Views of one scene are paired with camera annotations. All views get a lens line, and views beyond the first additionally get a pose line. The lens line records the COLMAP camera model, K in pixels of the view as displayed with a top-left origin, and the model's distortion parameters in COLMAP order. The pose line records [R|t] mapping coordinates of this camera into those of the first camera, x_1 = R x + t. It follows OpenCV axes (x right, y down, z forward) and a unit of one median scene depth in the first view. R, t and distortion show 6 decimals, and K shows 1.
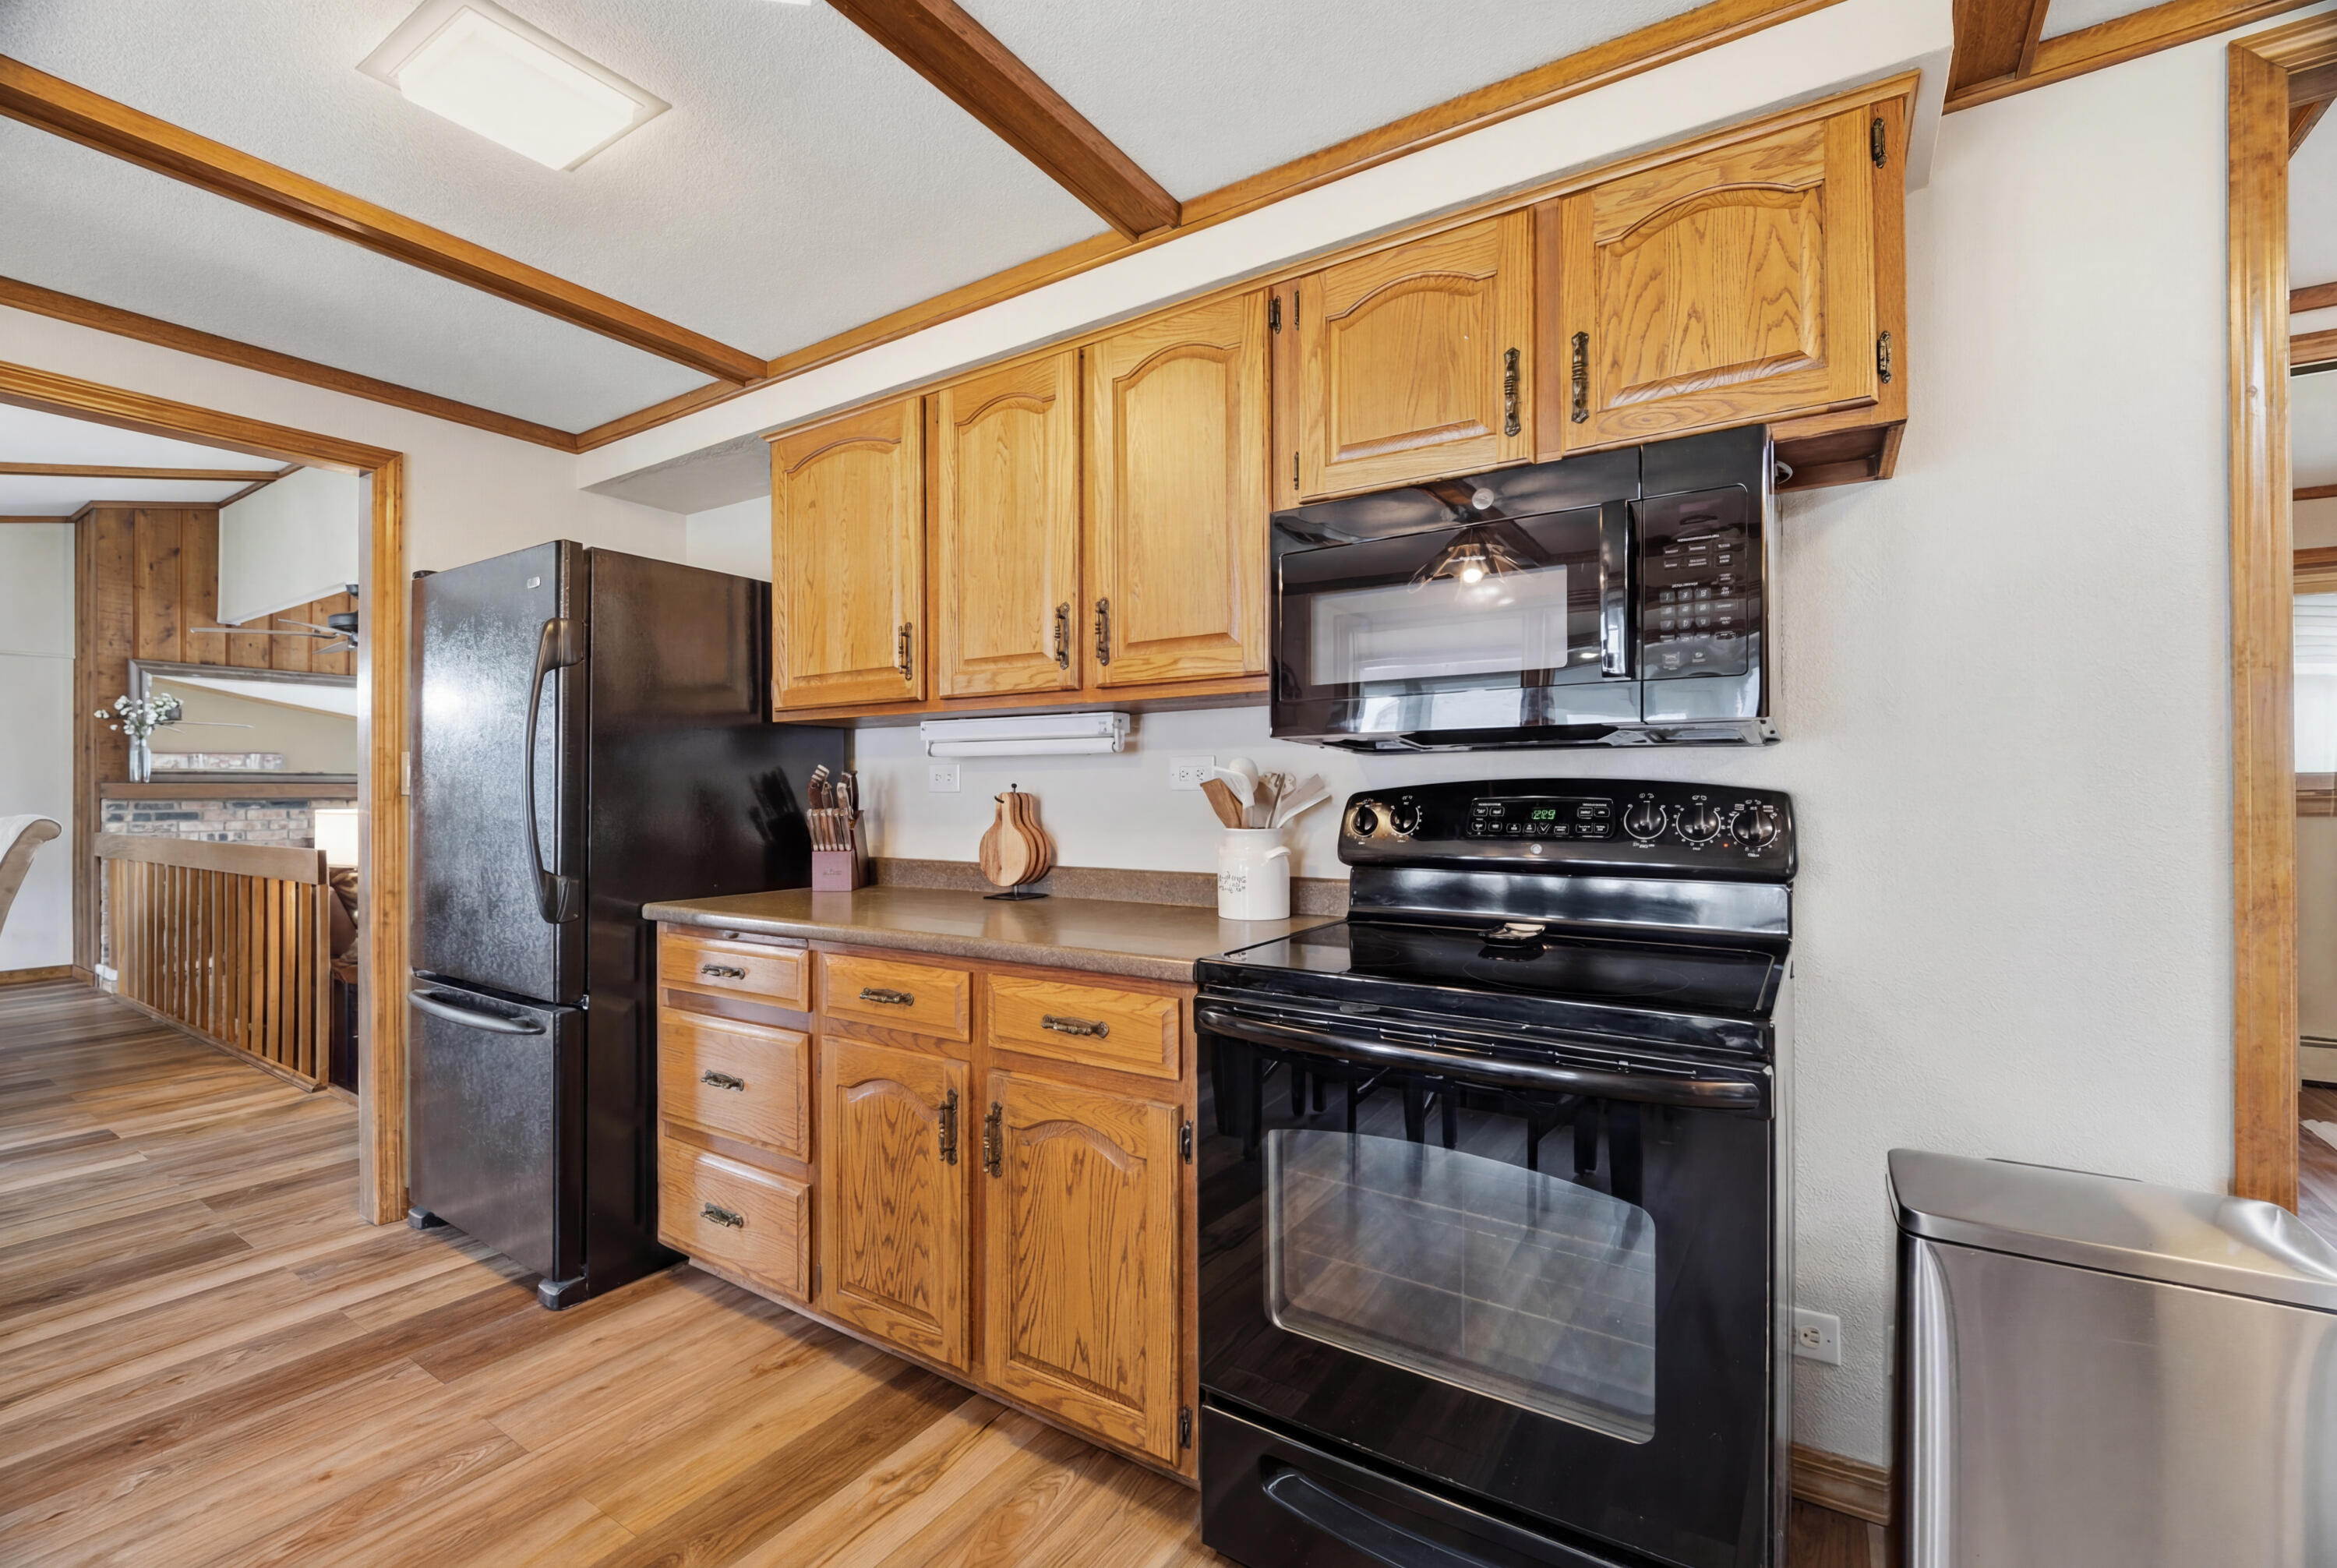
lens RADIAL K [[993.0, 0, 1168.5], [0, 993.0, 784.0], [0, 0, 1]] dist [0.009512, -0.006287]
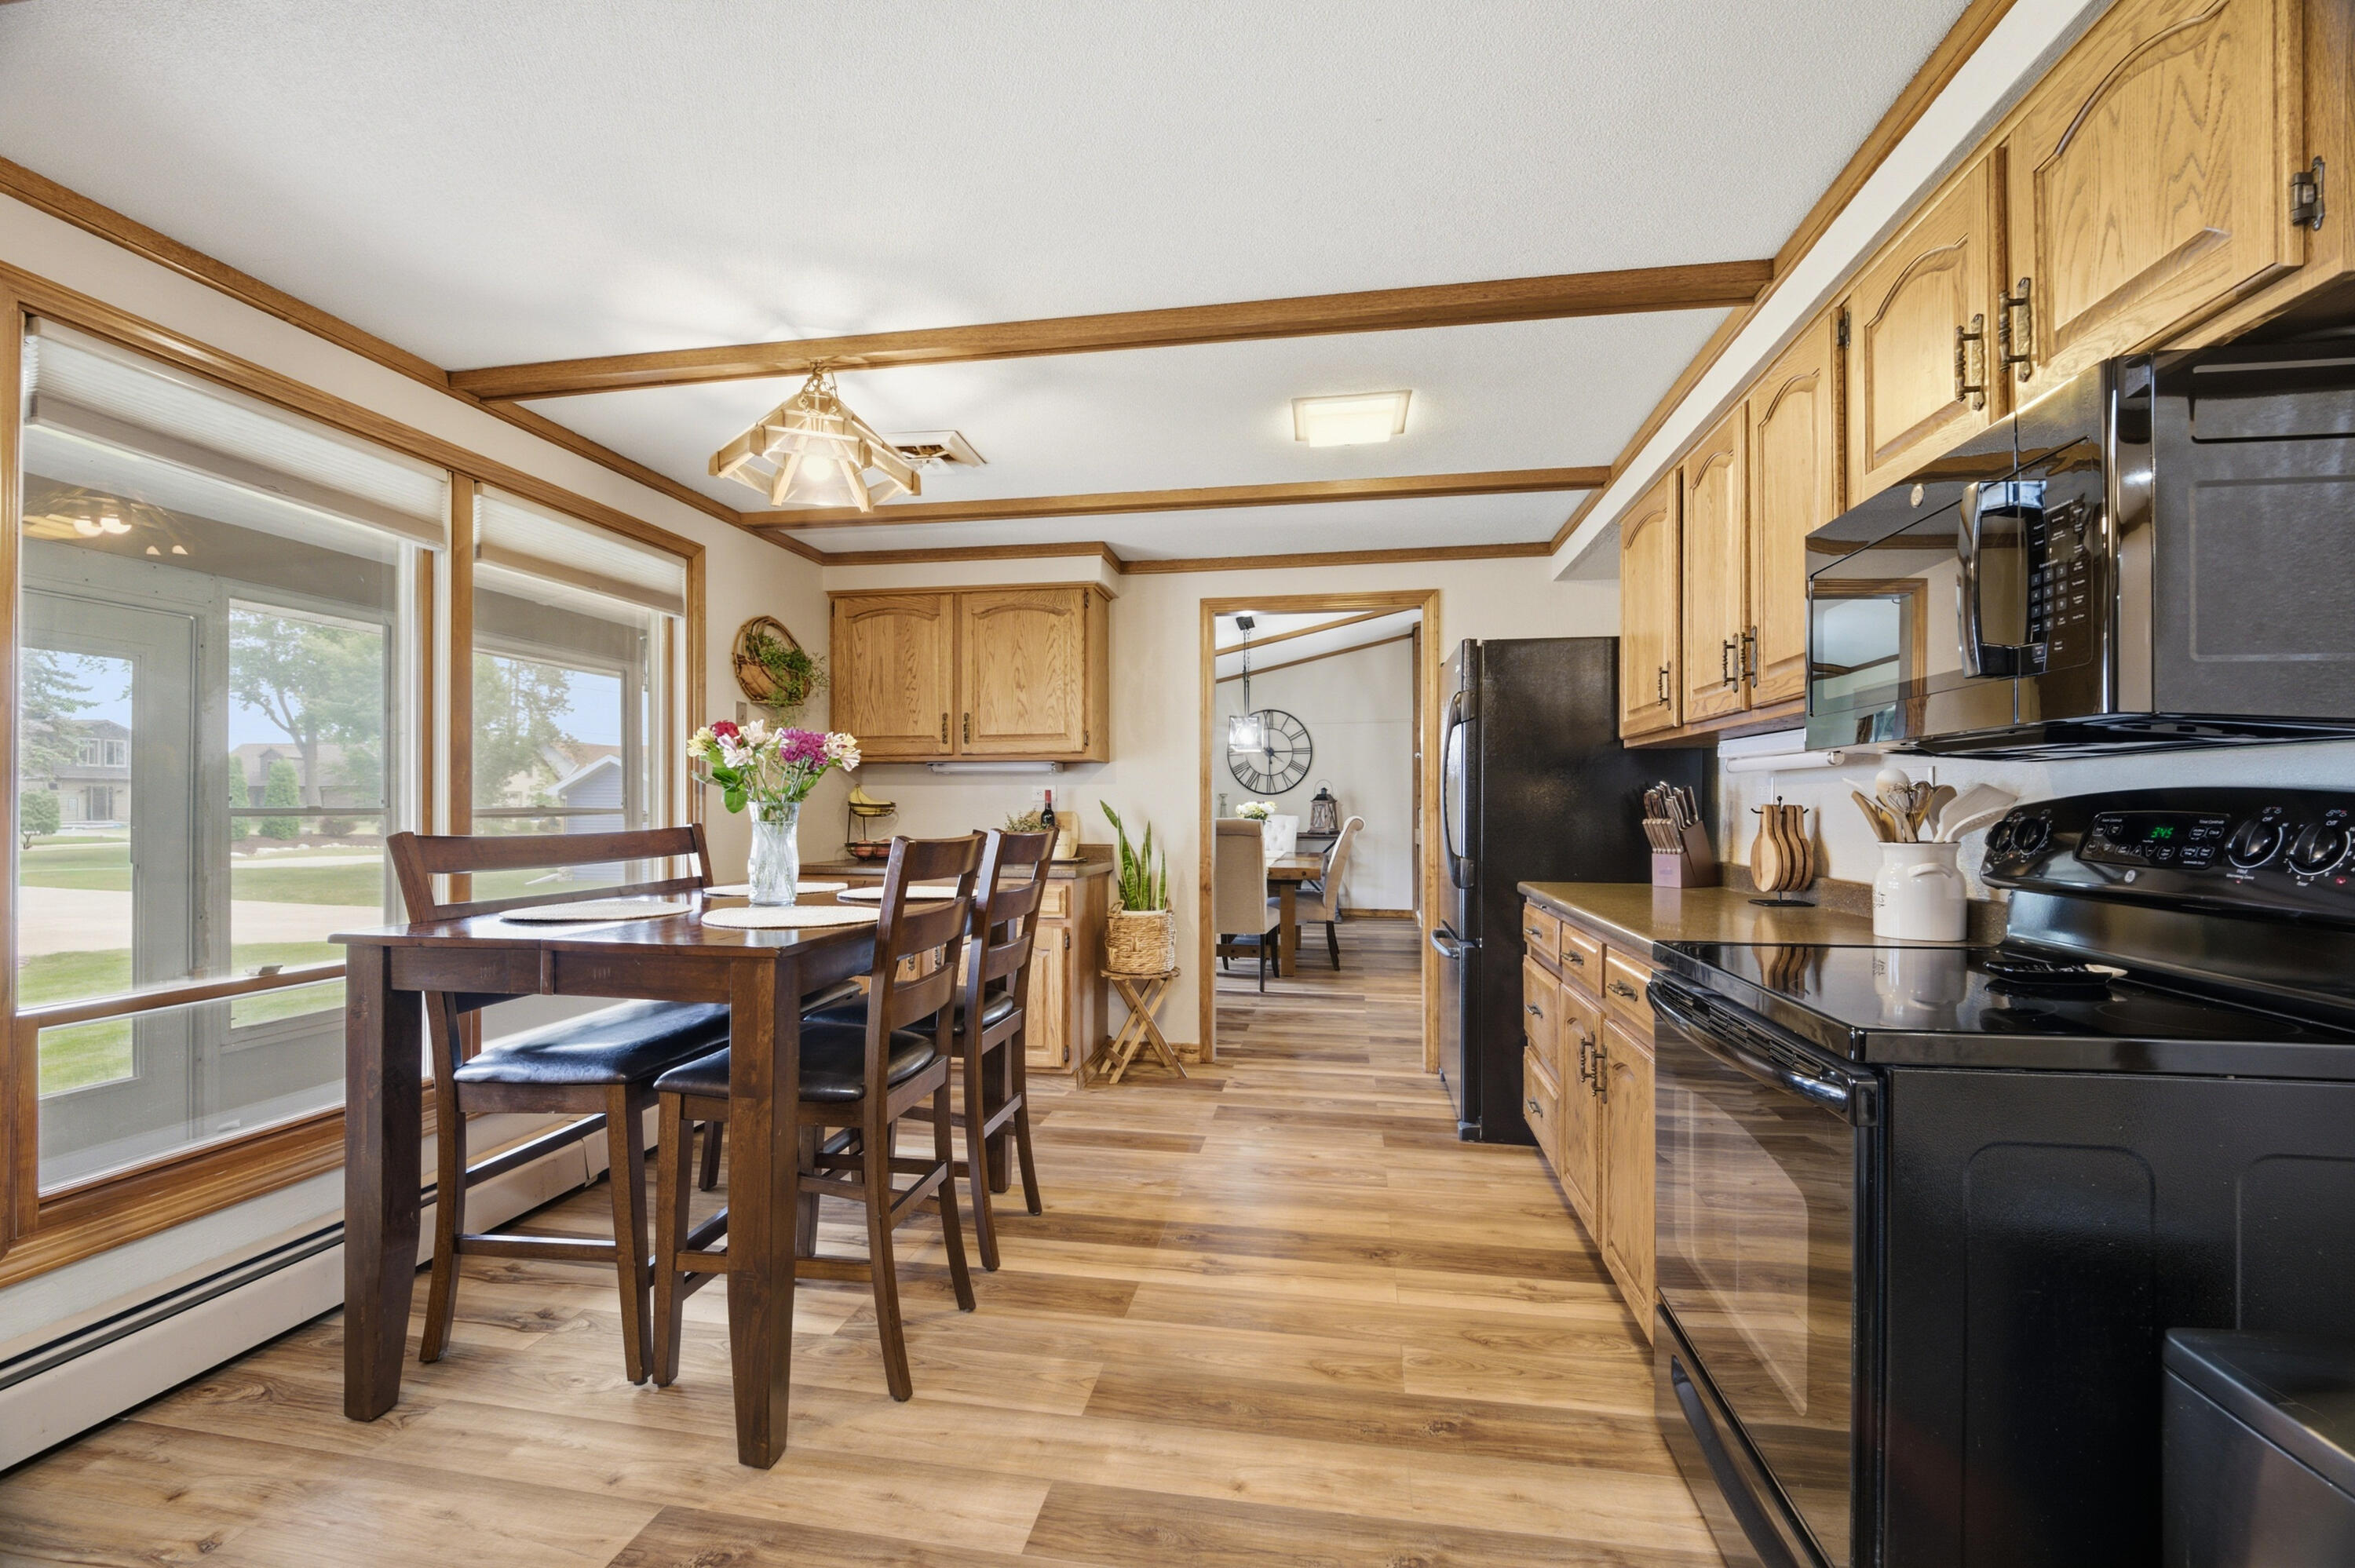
lens RADIAL K [[1000.3, 0, 1183.1], [0, 1000.3, 796.9], [0, 0, 1]] dist [-0.006199, -0.000249]
pose [[0.409113, -0.006203, -0.912463, 0.623543], [0.007575, 0.999966, -0.003401, -0.000841], [0.912452, -0.005520, 0.409146, -0.021671]]
